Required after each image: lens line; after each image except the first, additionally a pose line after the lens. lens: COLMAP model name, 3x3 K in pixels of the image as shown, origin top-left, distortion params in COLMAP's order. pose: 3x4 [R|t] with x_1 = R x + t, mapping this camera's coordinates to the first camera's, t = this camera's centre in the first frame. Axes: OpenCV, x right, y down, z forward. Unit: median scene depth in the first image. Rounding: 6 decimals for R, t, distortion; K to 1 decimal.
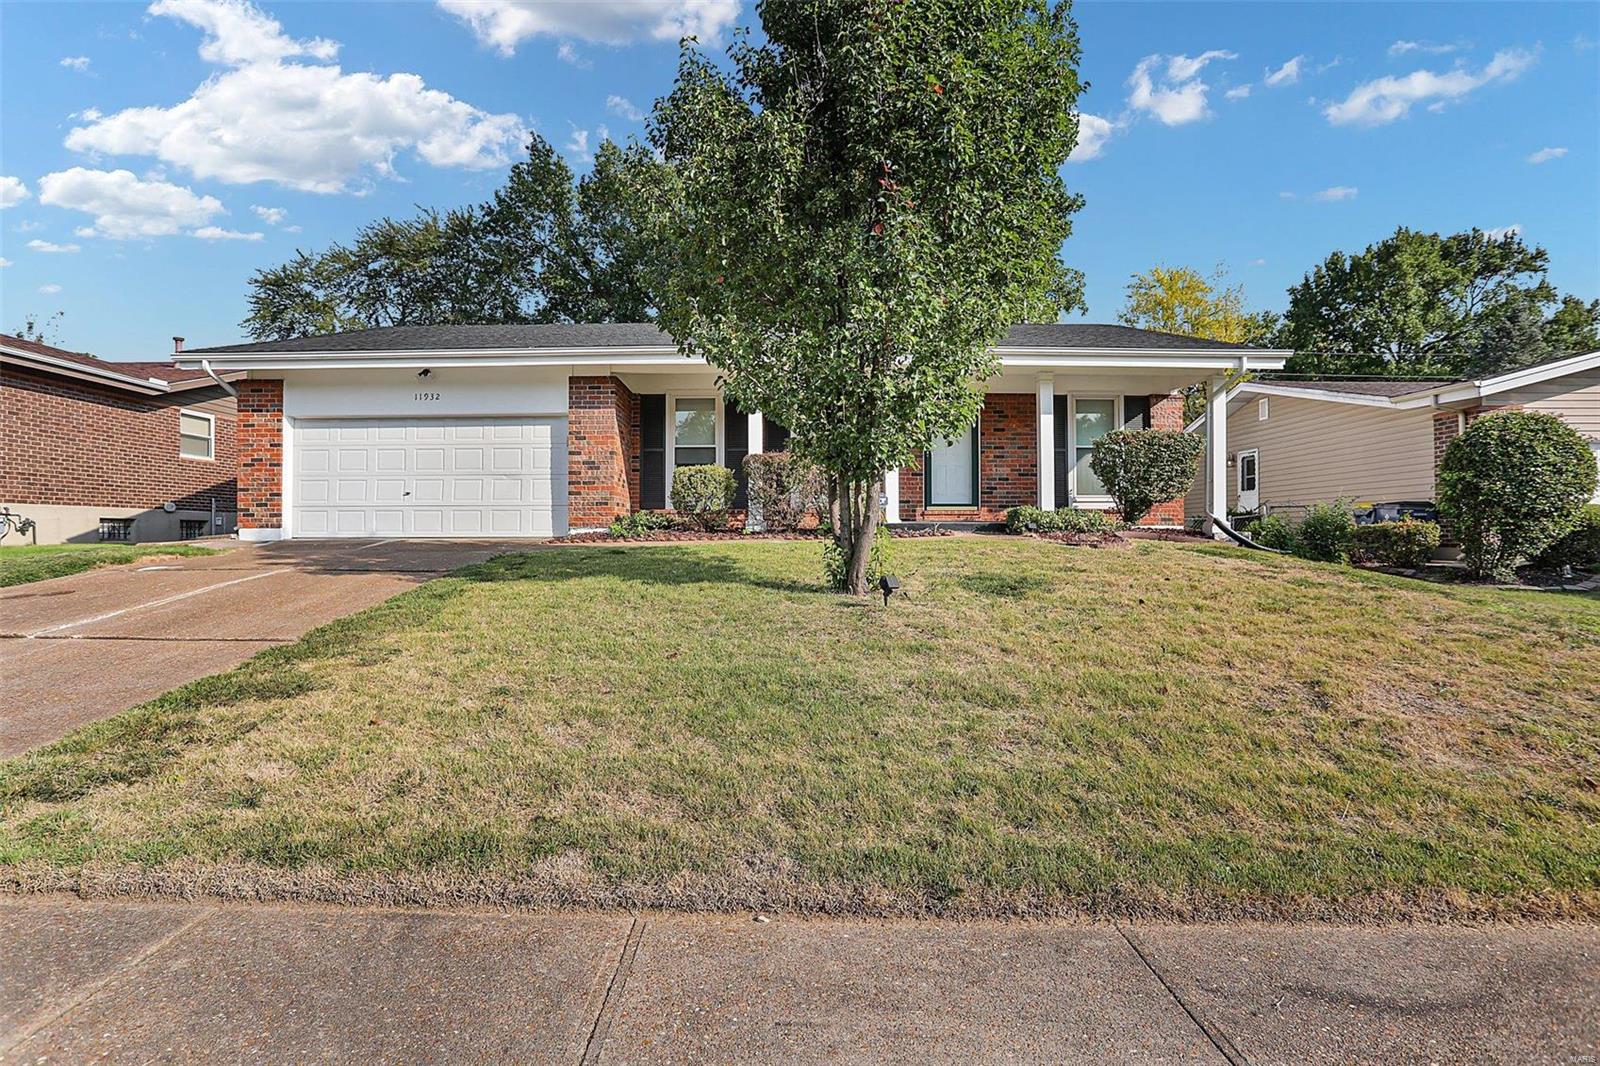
lens RADIAL K [[782.4, 0, 794.9], [0, 782.4, 536.3], [0, 0, 1]] dist [-0.085754, 0.035943]
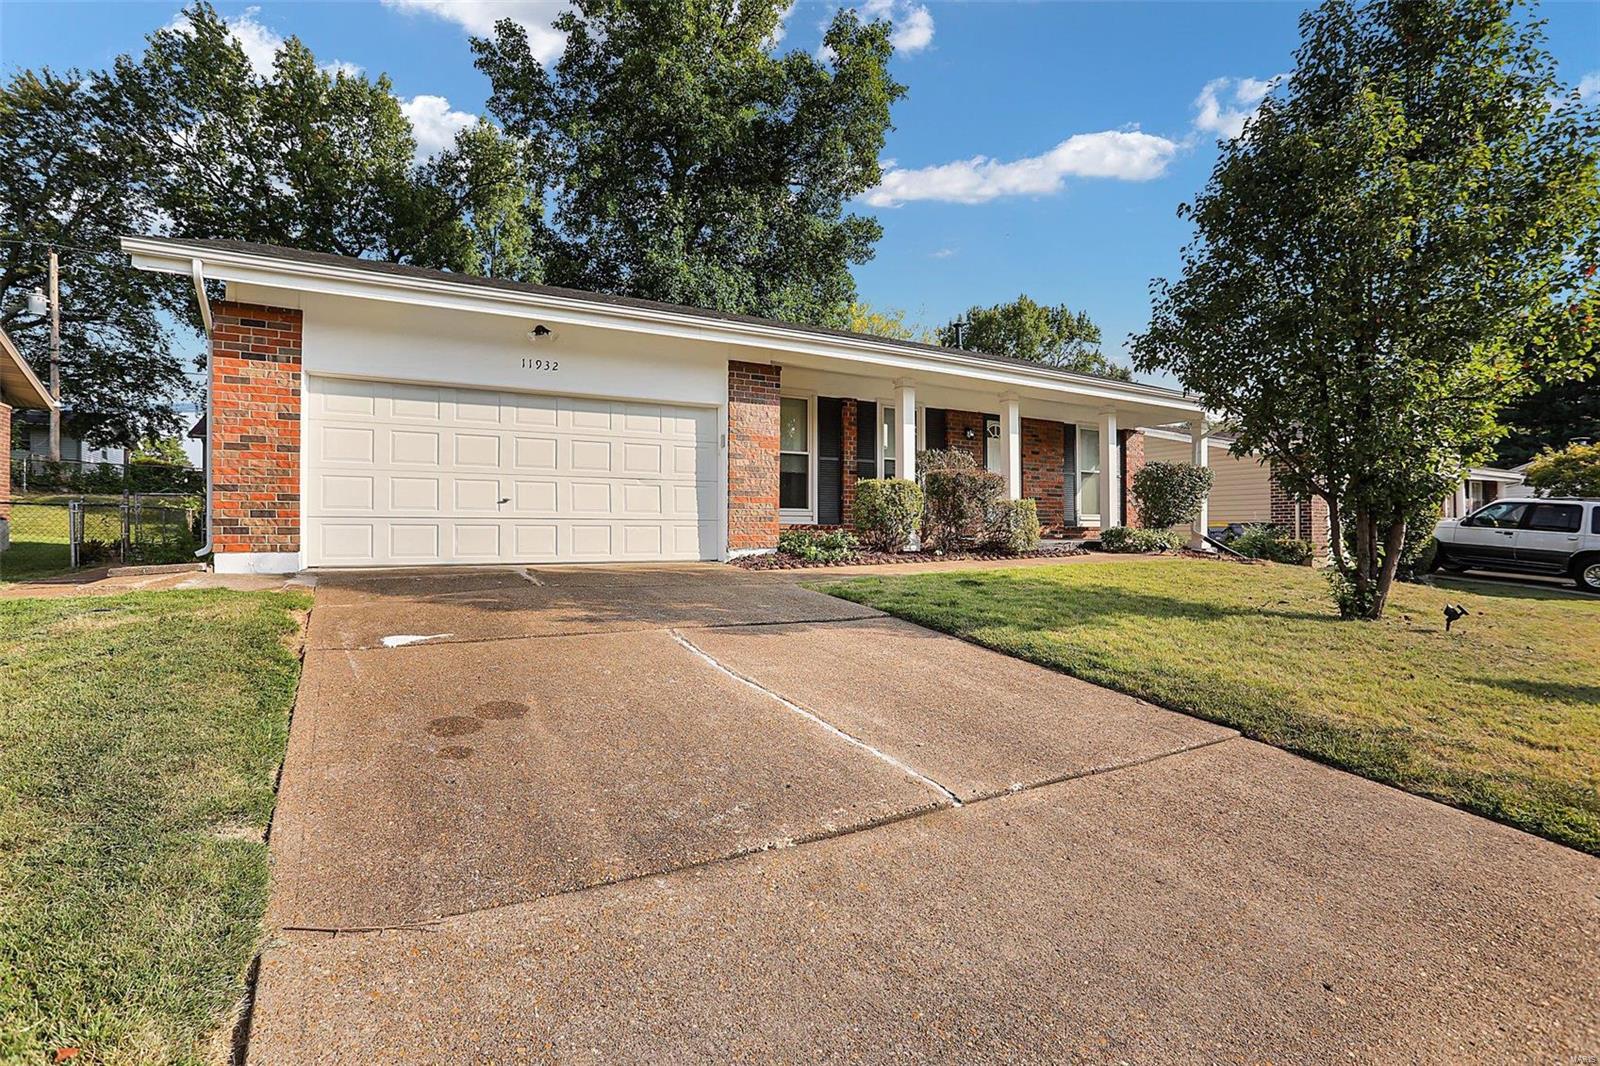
lens RADIAL K [[782.4, 0, 794.9], [0, 782.4, 536.3], [0, 0, 1]] dist [-0.085754, 0.035943]
pose [[0.862235, 0.000009, 0.506508, -0.641426], [-0.000445, 1.000000, 0.000740, -0.024137], [-0.506507, -0.000863, 0.862235, 0.263285]]
